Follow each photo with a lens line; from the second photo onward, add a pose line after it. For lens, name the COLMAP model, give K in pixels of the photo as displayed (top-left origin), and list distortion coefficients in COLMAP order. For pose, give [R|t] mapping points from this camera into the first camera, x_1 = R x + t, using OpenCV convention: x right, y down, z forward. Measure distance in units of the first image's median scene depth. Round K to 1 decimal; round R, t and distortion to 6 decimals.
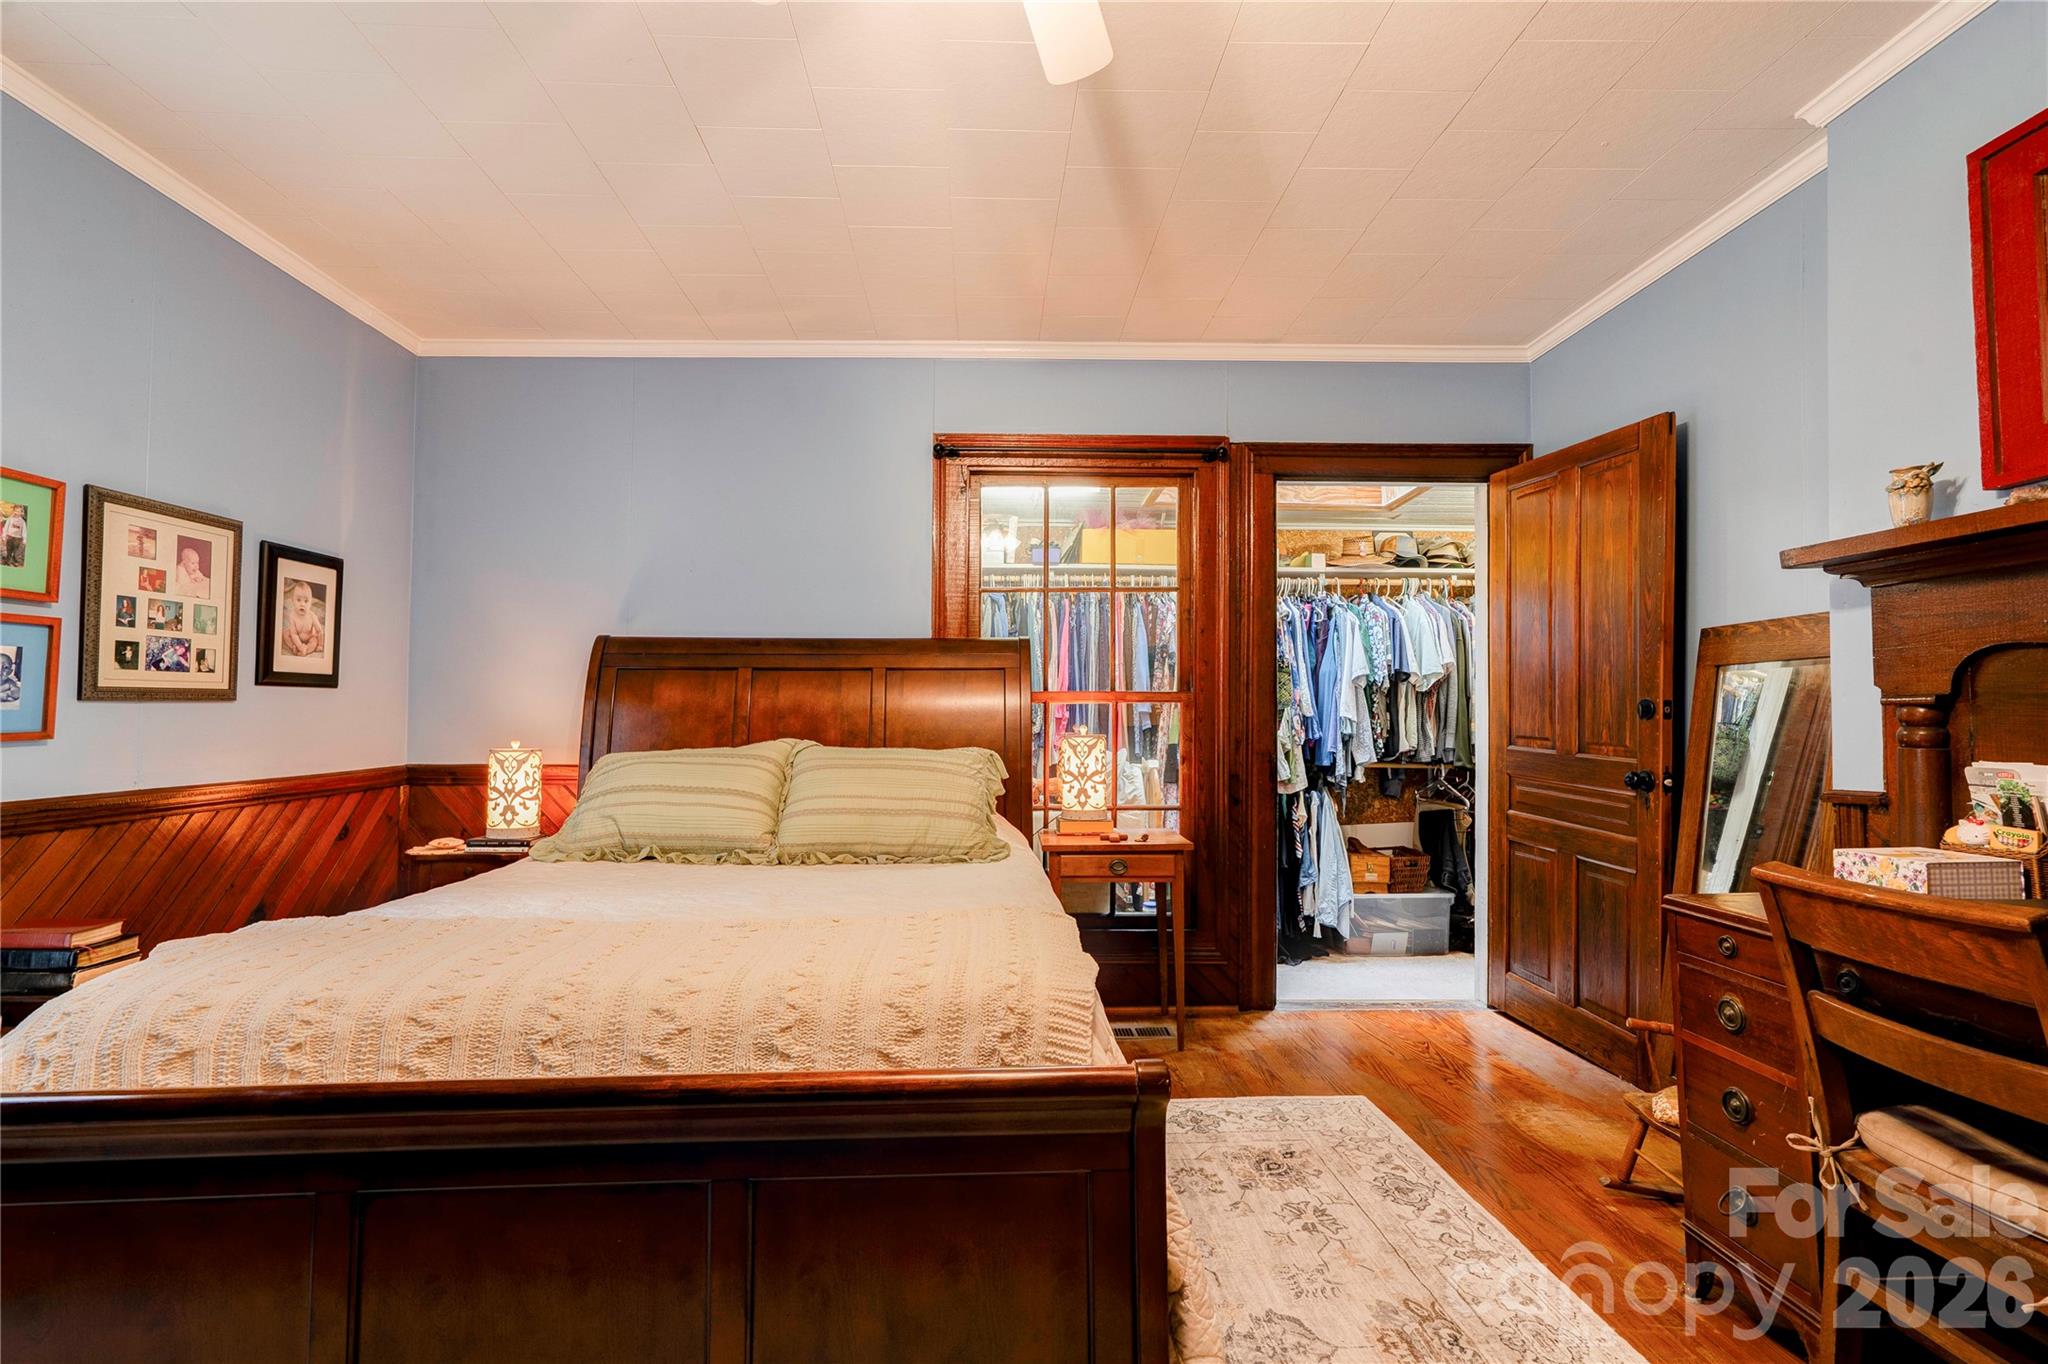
lens RADIAL K [[946.6, 0, 1001.5], [0, 946.6, 679.9], [0, 0, 1]] dist [-0.004607, 0.011069]
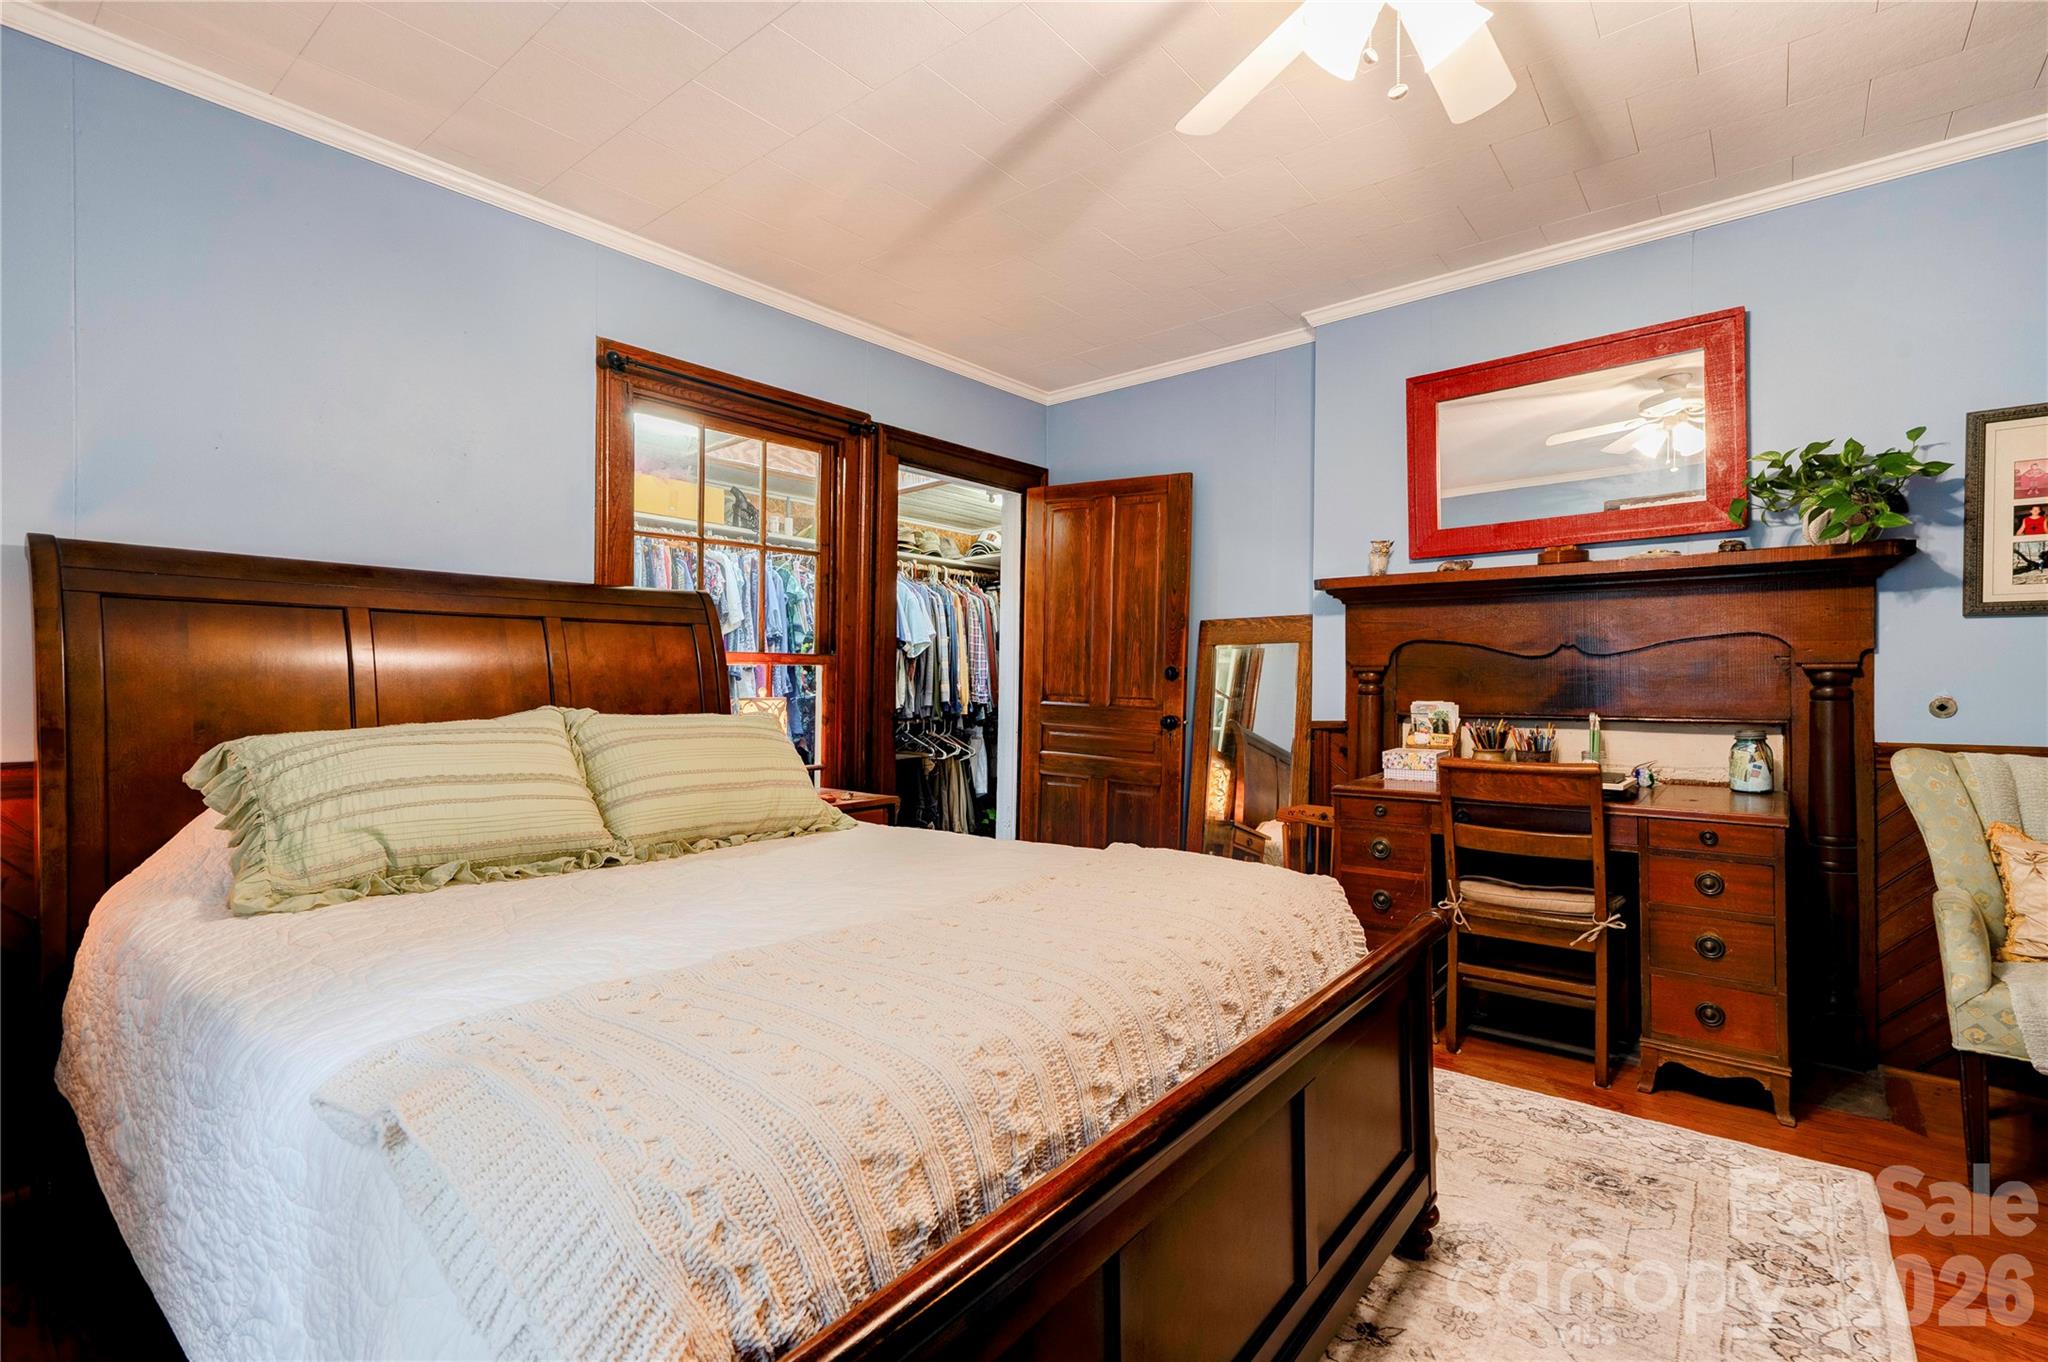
lens RADIAL K [[946.6, 0, 999.4], [0, 946.6, 678.3], [0, 0, 1]] dist [-0.004607, 0.011069]
pose [[0.661350, 0.001405, 0.750076, -0.552788], [-0.028726, 0.999312, 0.023456, 0.010882], [-0.749527, -0.037060, 0.660936, 0.216398]]
